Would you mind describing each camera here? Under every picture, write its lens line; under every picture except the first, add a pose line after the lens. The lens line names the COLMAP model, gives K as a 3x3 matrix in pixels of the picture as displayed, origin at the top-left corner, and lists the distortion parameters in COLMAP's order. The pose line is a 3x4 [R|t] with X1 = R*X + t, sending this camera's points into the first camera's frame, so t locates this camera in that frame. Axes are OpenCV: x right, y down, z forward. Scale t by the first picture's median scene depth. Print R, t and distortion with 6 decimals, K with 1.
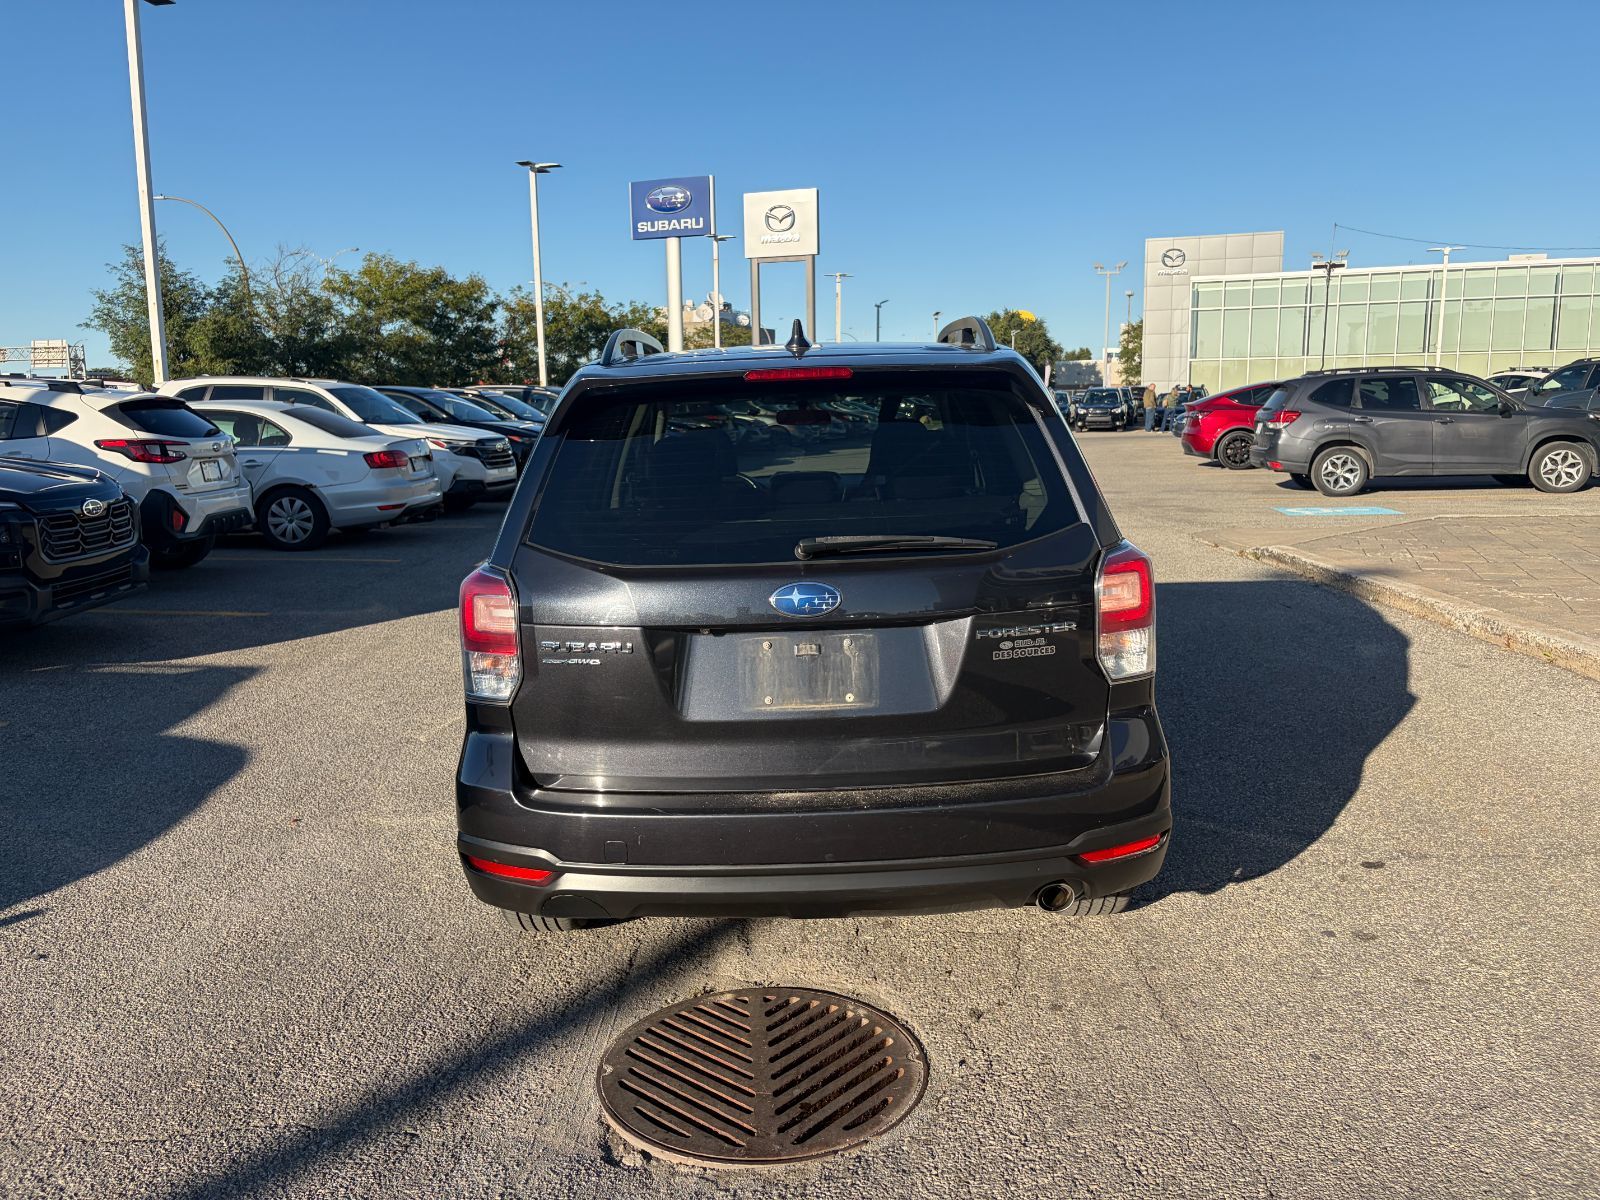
lens RADIAL K [[1200.8, 0, 803.9], [0, 1200.8, 588.3], [0, 0, 1]] dist [0.048617, -0.049210]
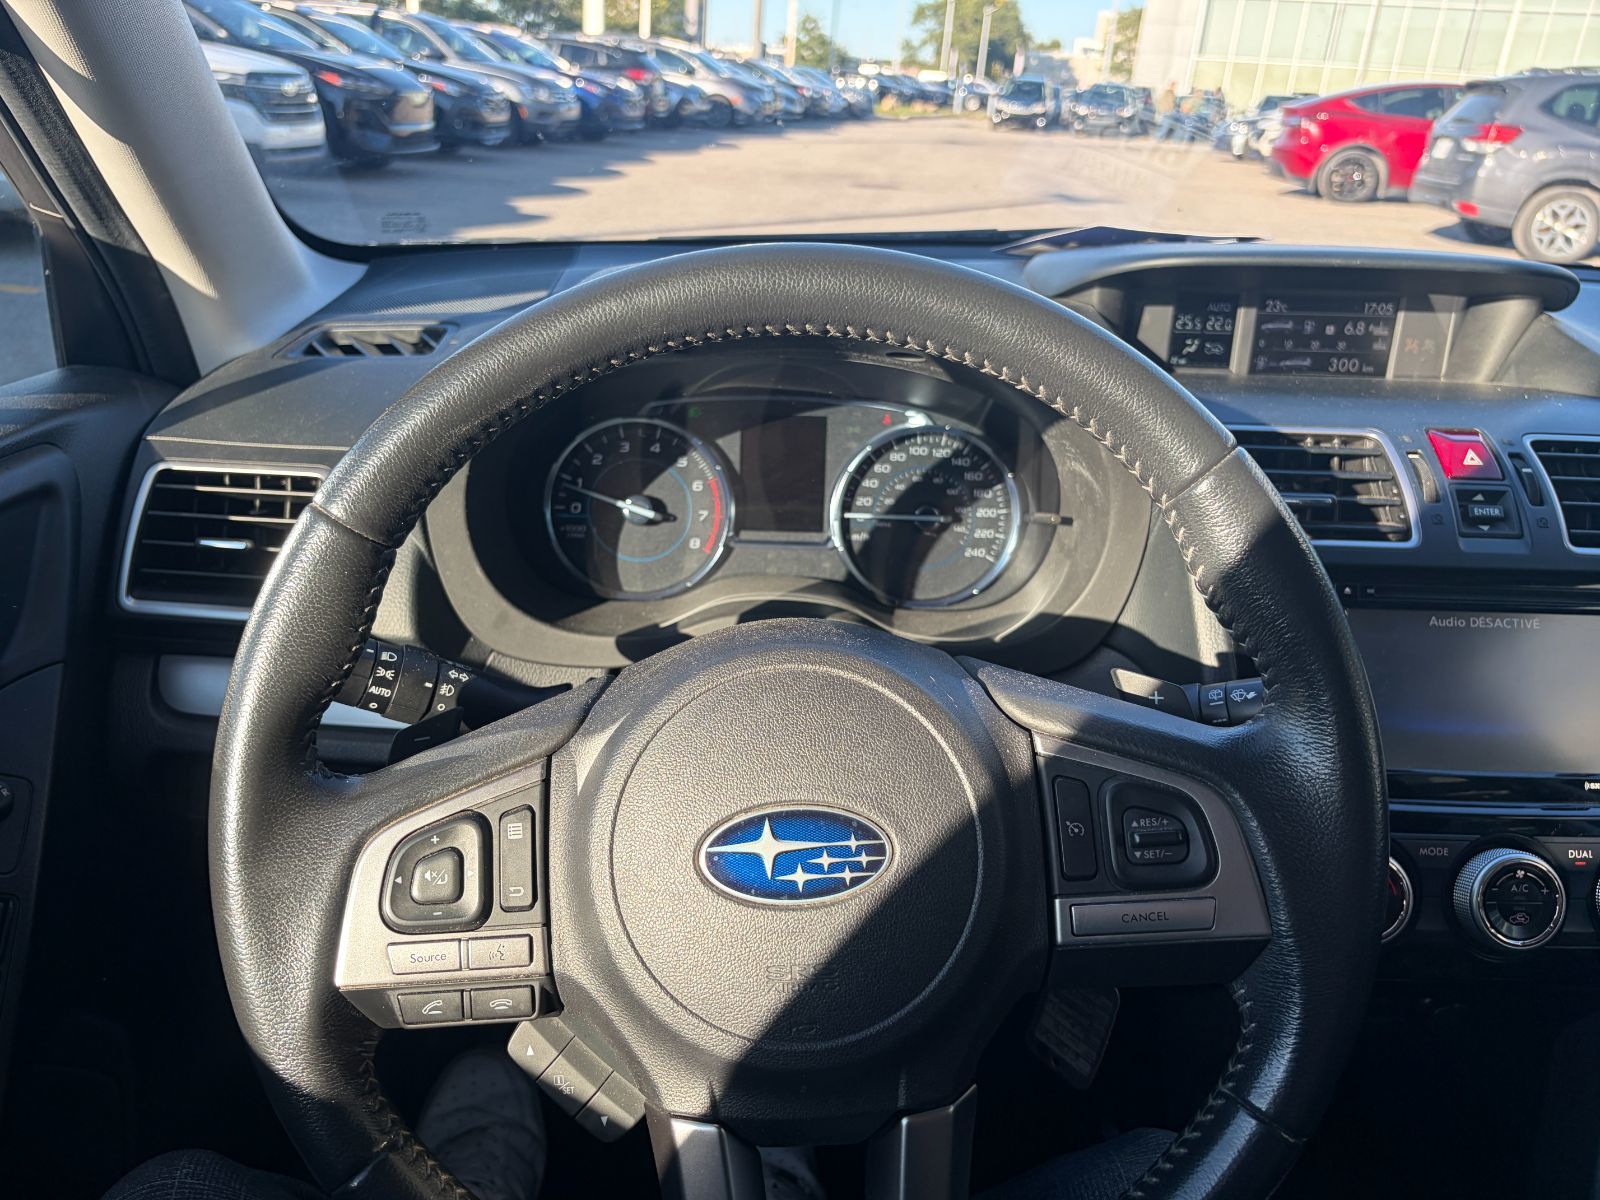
lens RADIAL K [[1200.8, 0, 770.3], [0, 1200.8, 586.7], [0, 0, 1]] dist [0.048617, -0.049210]
pose [[0.997059, 0.058034, 0.050045, -0.009946], [-0.068343, 0.968825, 0.238134, -0.013788], [-0.034665, -0.240854, 0.969942, 0.128596]]
